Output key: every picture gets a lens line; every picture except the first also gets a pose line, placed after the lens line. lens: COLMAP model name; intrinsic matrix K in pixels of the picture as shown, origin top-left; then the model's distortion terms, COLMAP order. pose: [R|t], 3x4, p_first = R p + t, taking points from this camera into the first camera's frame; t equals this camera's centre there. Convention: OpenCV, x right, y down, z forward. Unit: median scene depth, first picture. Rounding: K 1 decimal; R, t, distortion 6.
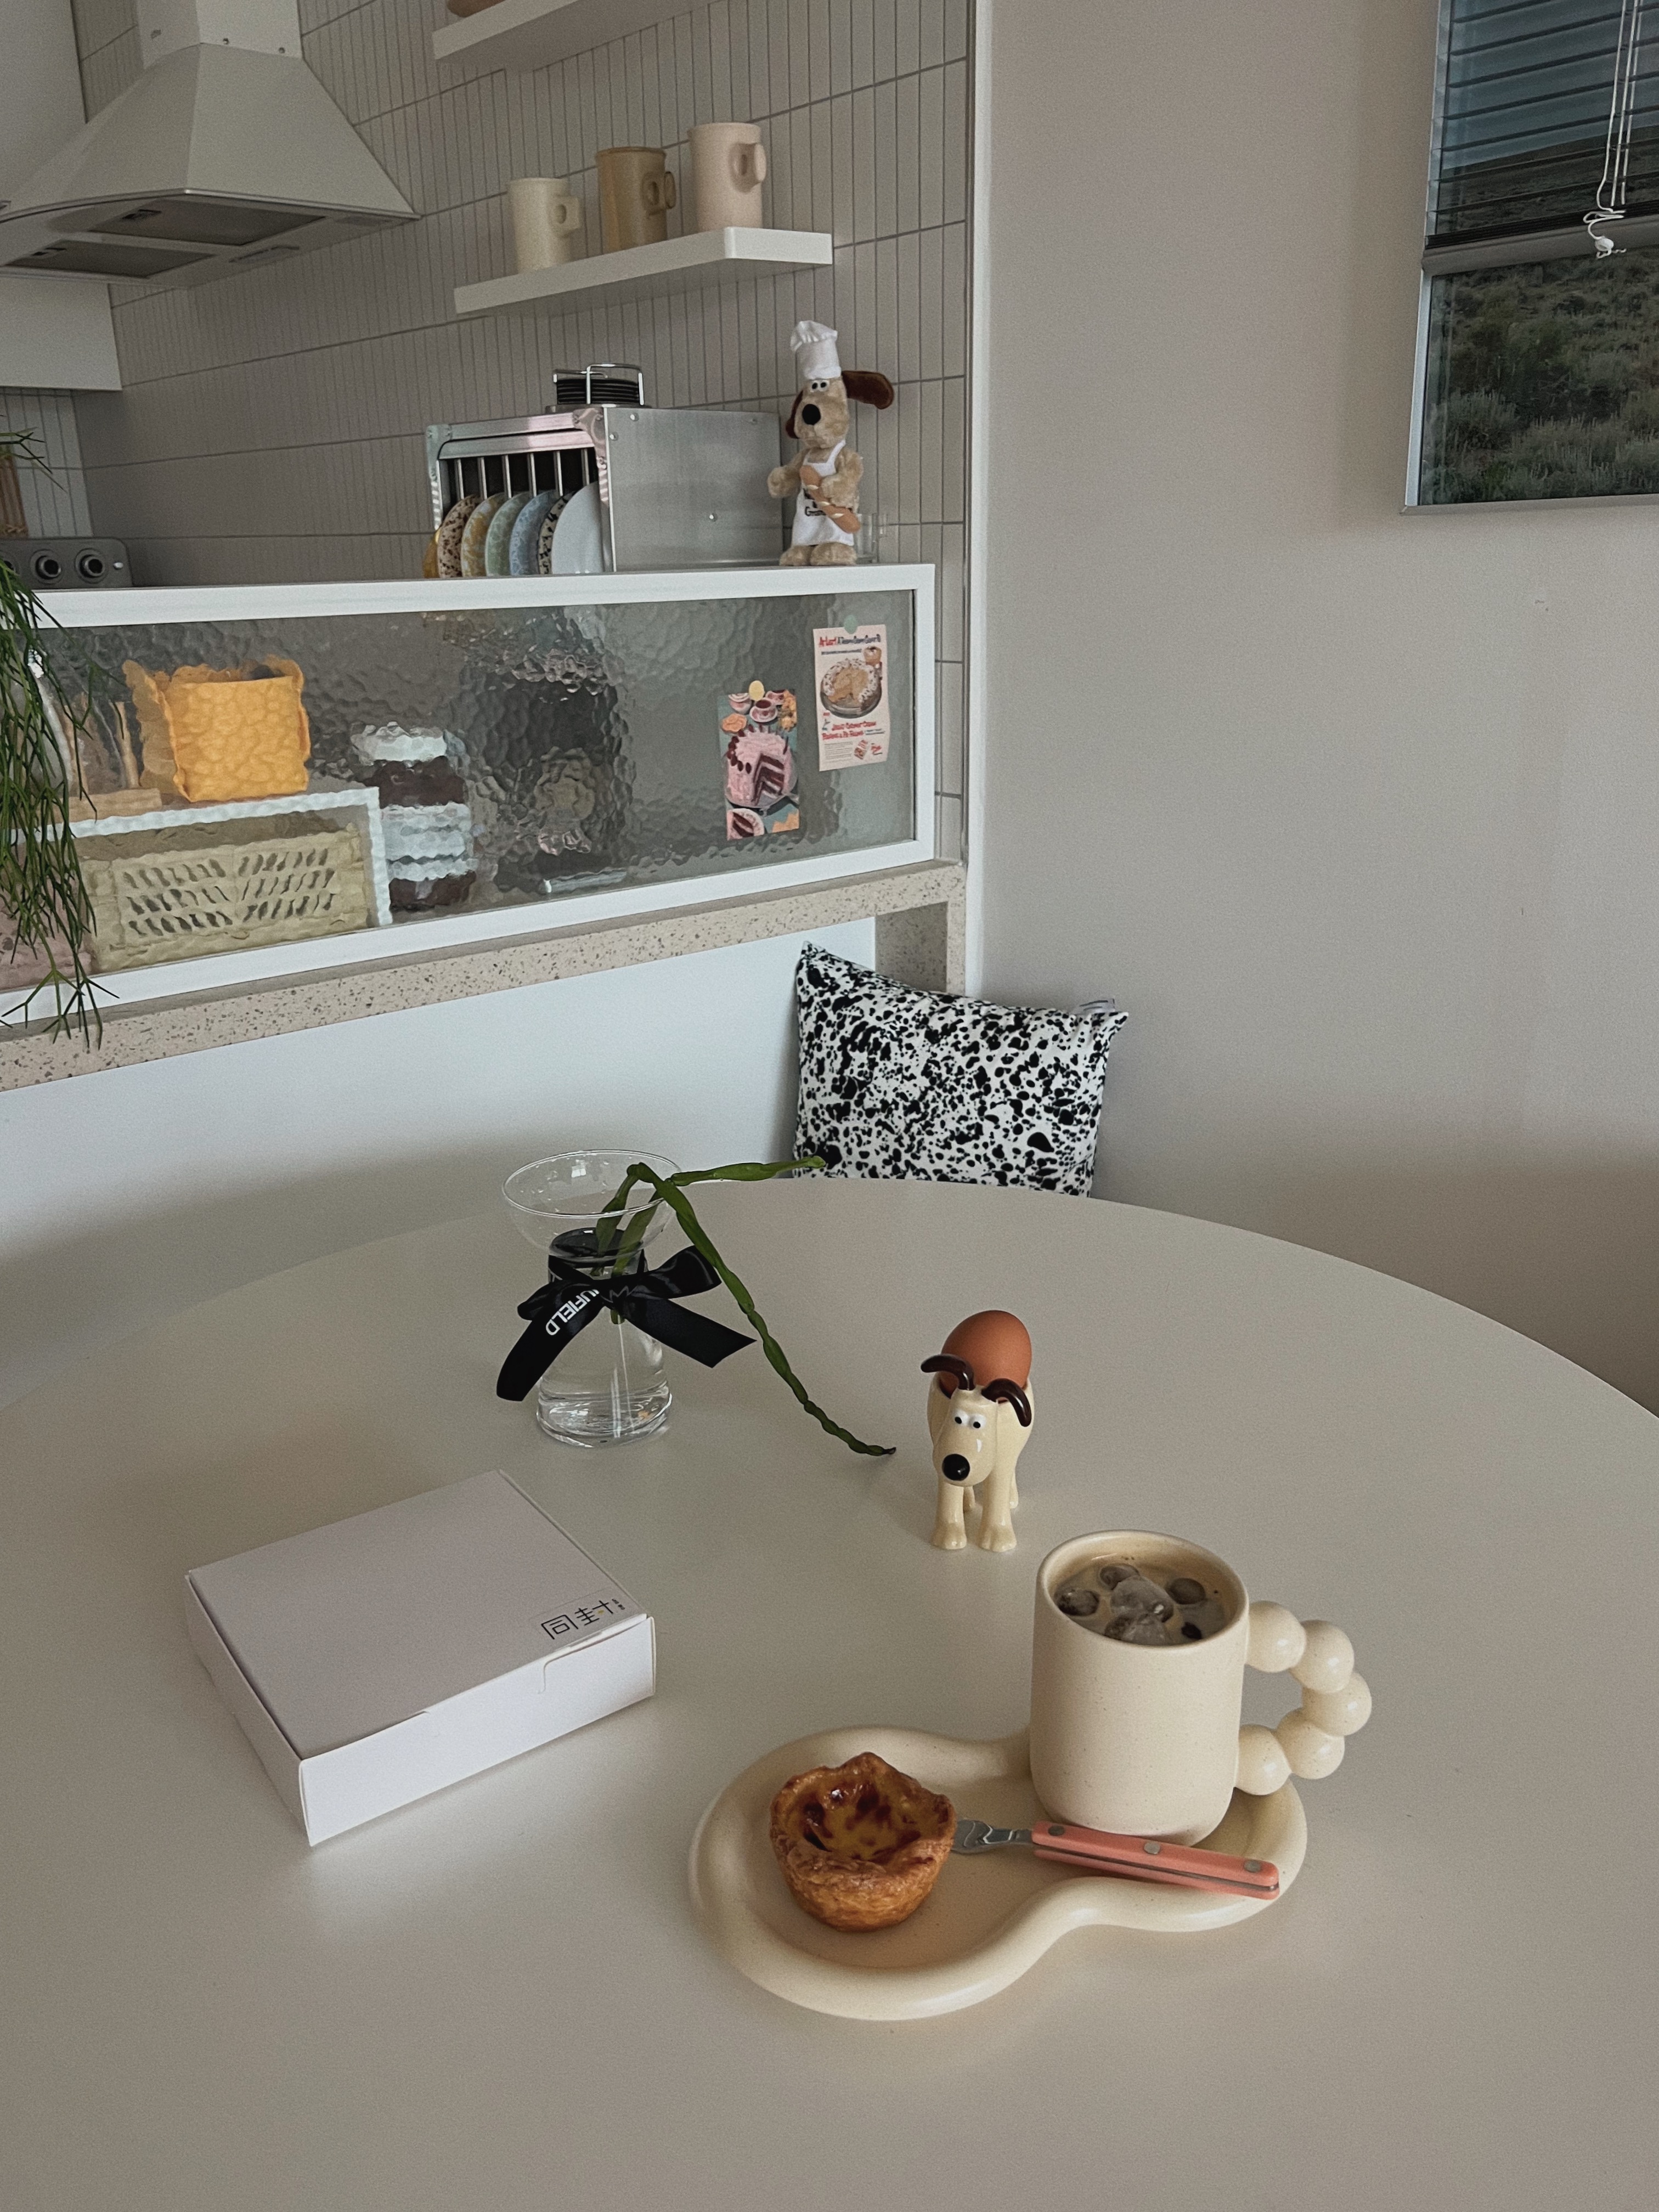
lens RADIAL K [[1730.8, 0, 831.5], [0, 1730.8, 1214.3], [0, 0, 1]] dist [0.045281, -0.014607]
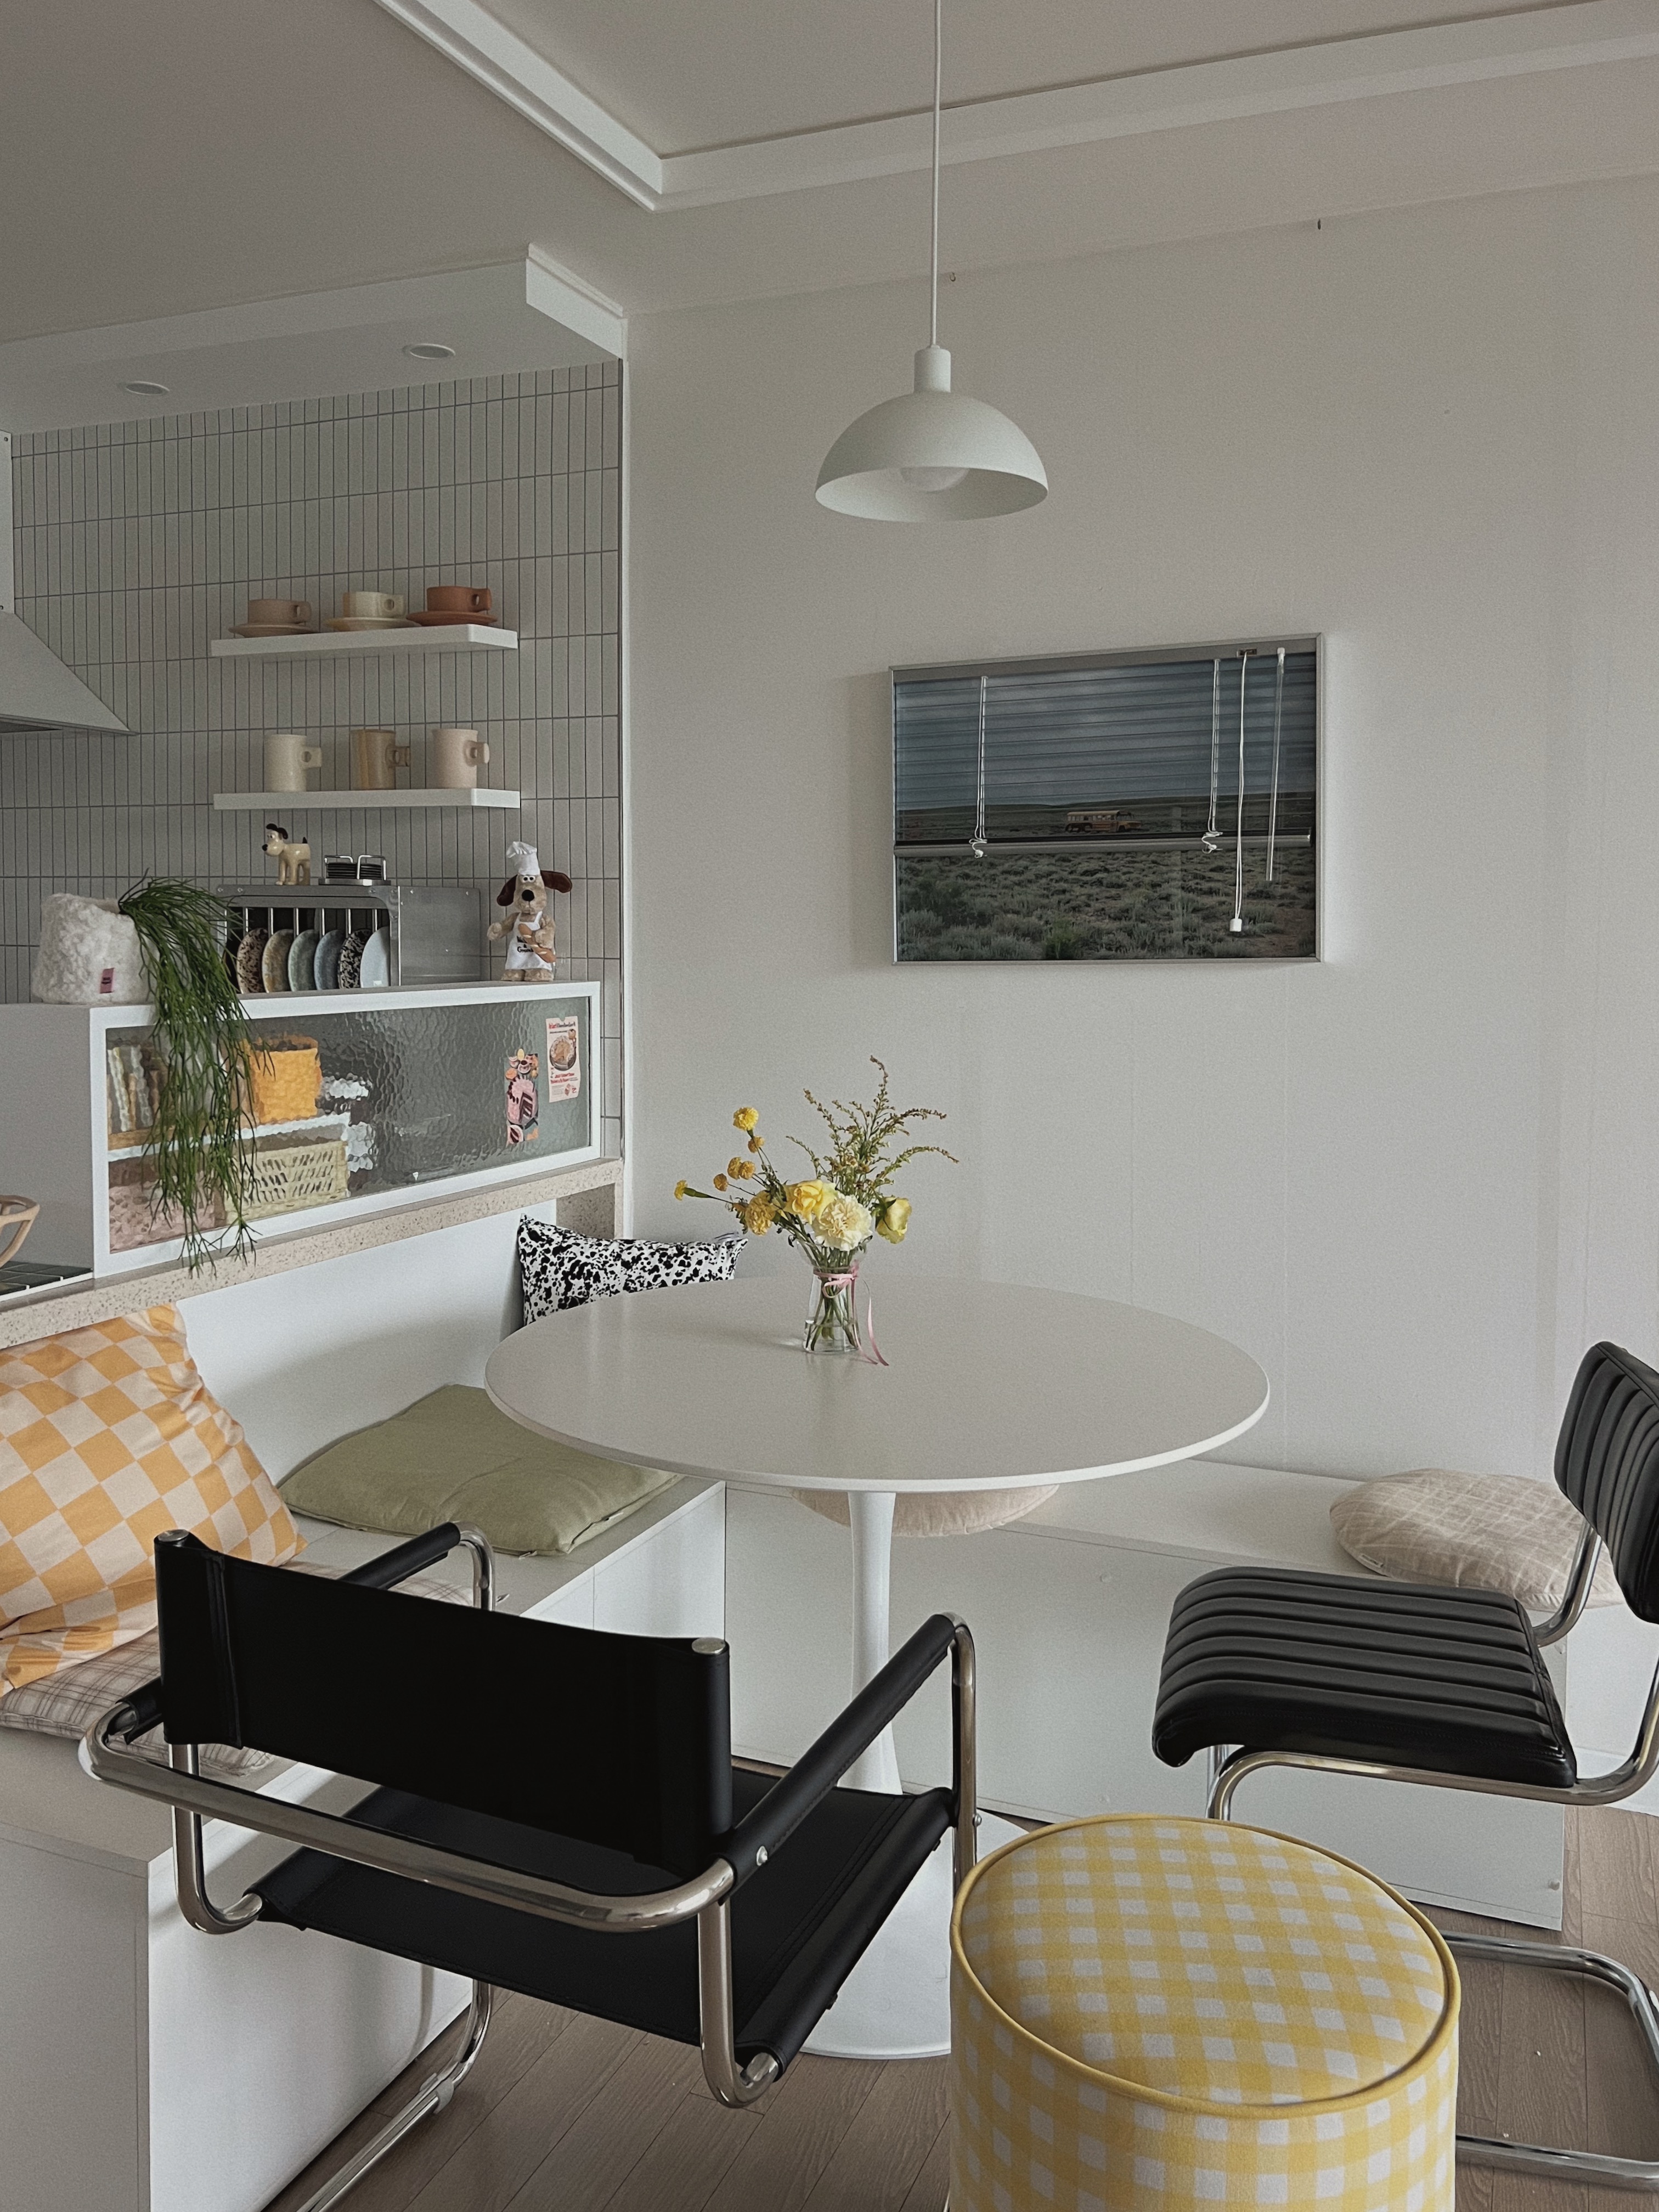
lens RADIAL K [[1664.3, 0, 829.5], [0, 1664.3, 1106.0], [0, 0, 1]] dist [0.309254, -0.001744]
pose [[0.900219, -0.023289, 0.434815, -0.437489], [0.138602, 0.961957, -0.235433, 0.143090], [-0.412790, 0.272207, 0.869200, -0.435441]]
